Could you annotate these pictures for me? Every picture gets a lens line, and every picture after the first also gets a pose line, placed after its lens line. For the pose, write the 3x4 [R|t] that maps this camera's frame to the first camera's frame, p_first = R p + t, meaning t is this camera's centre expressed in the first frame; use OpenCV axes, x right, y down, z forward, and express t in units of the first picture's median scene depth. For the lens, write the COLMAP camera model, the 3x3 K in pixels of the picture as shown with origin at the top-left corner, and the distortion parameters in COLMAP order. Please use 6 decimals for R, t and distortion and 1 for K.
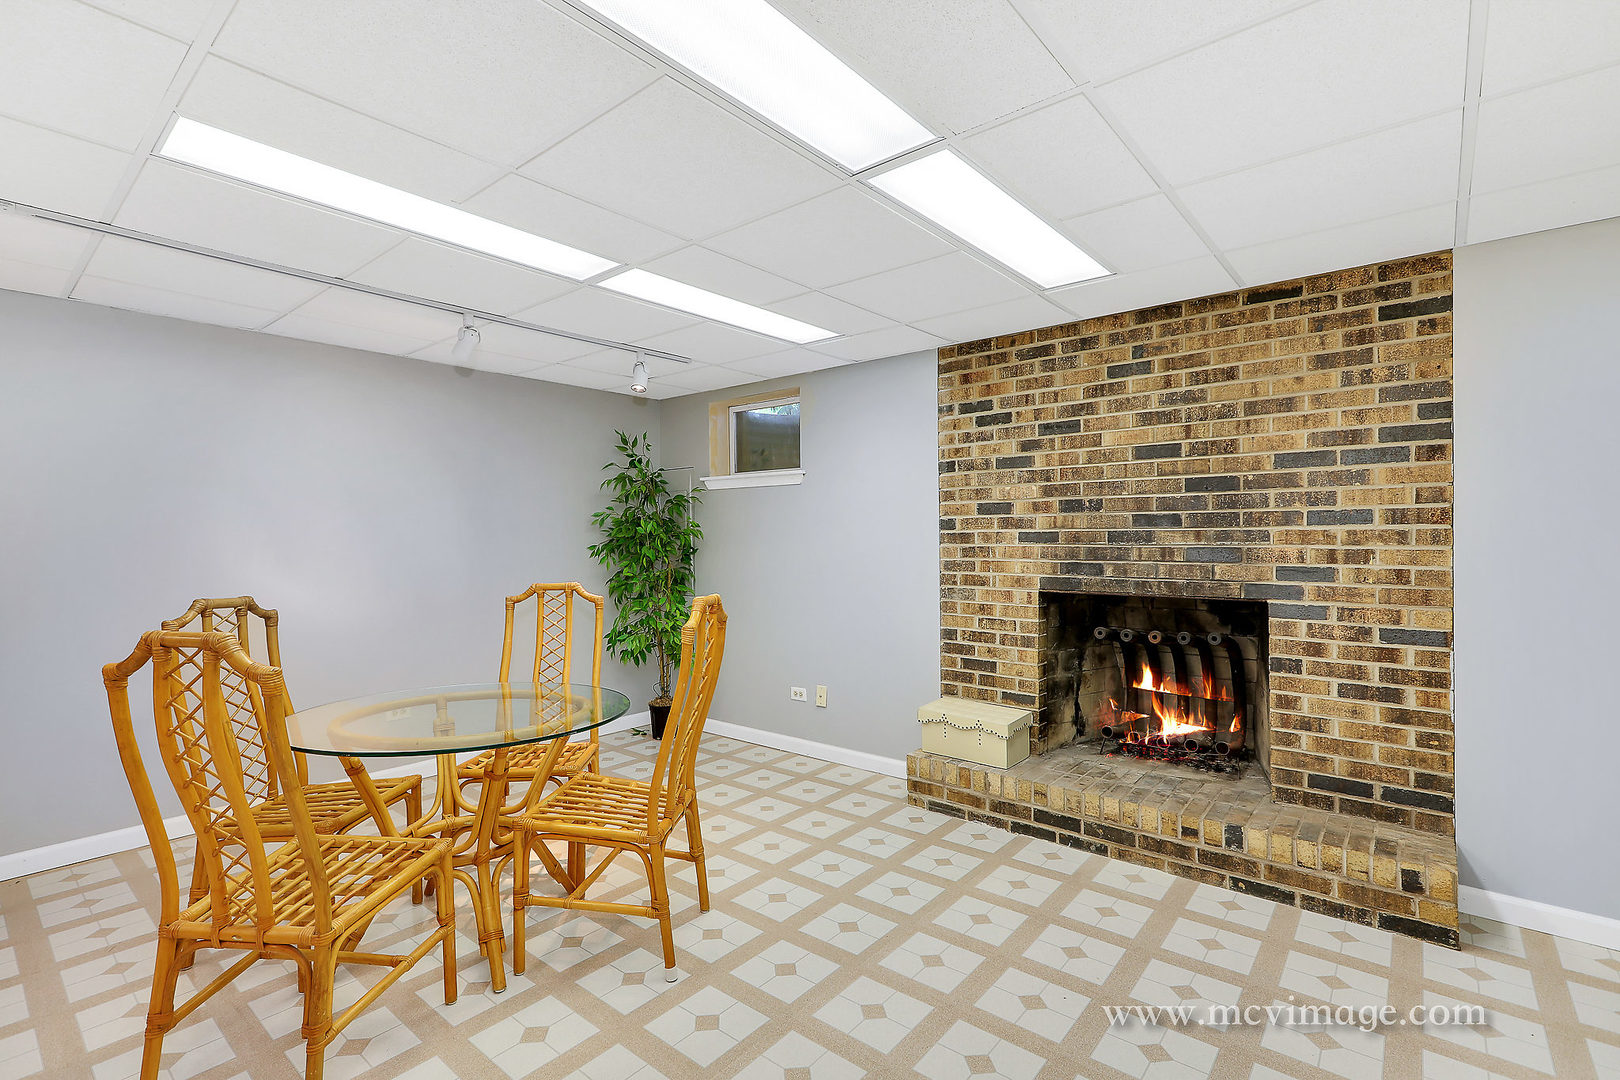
lens RADIAL K [[744.0, 0, 814.2], [0, 744.0, 541.6], [0, 0, 1]] dist [0.005861, 0.001009]
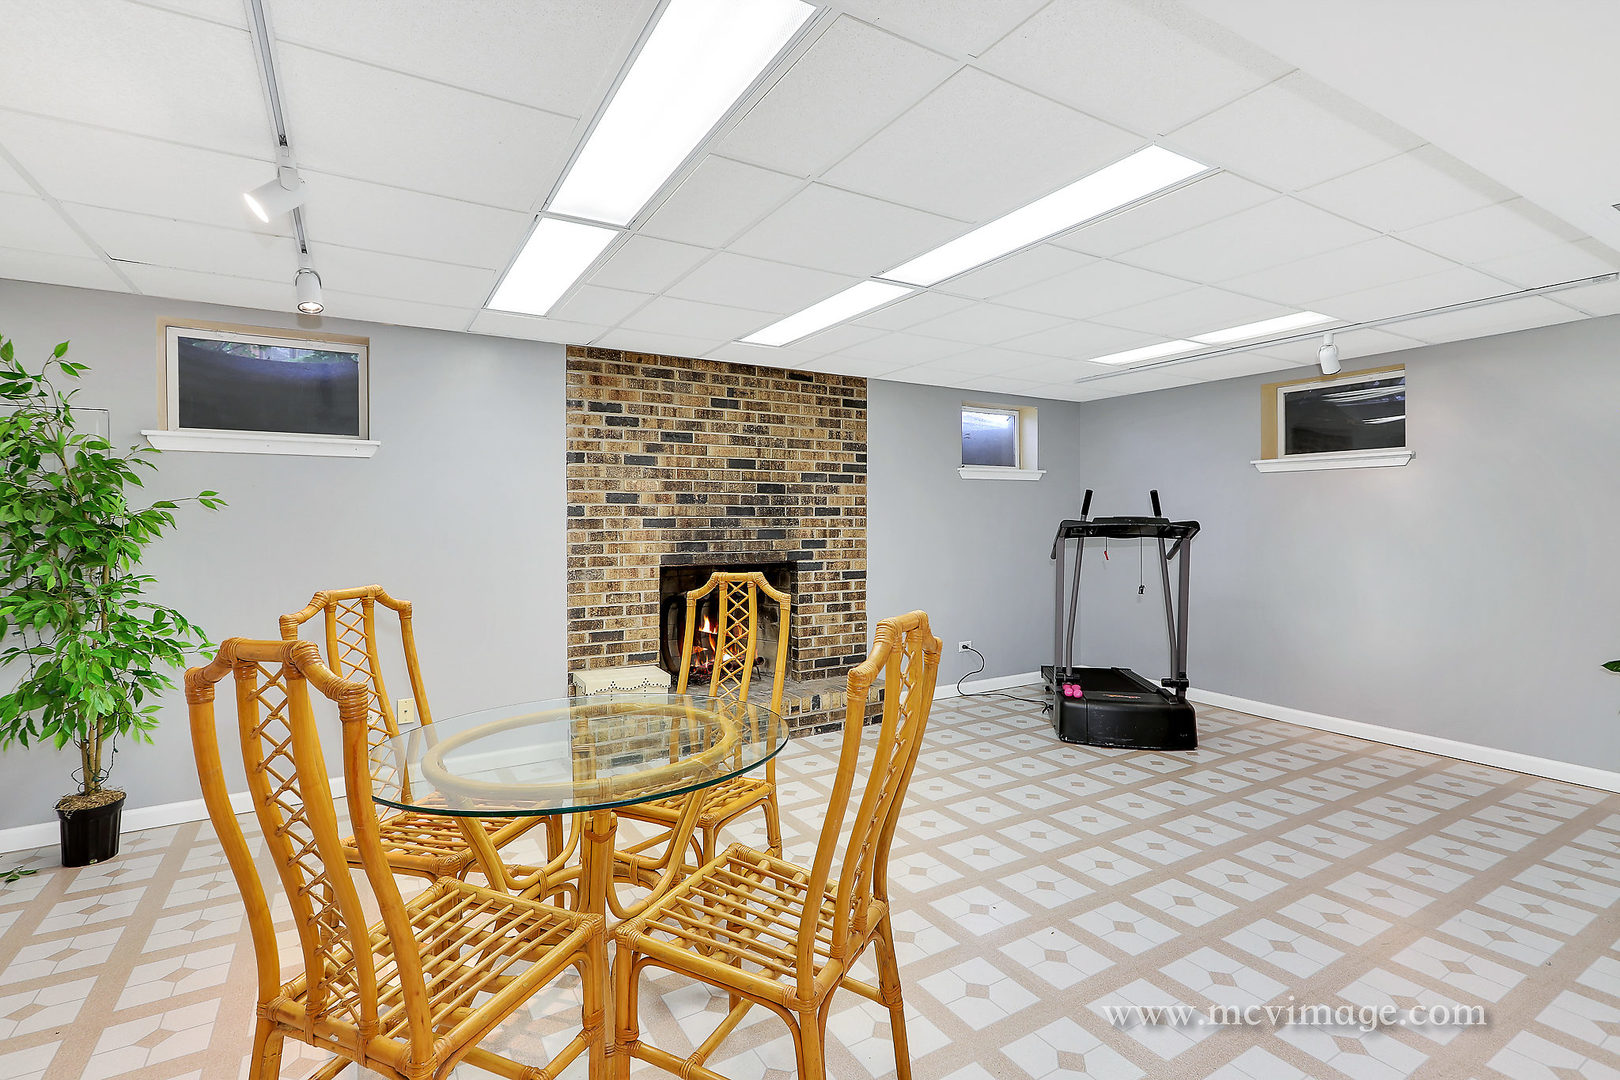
lens RADIAL K [[744.0, 0, 809.6], [0, 744.0, 531.6], [0, 0, 1]] dist [0.005861, 0.001009]
pose [[0.343012, -0.008064, 0.939296, -0.853403], [0.009314, 0.999943, 0.005184, 0.004735], [-0.939285, 0.006970, 0.343068, 0.375593]]
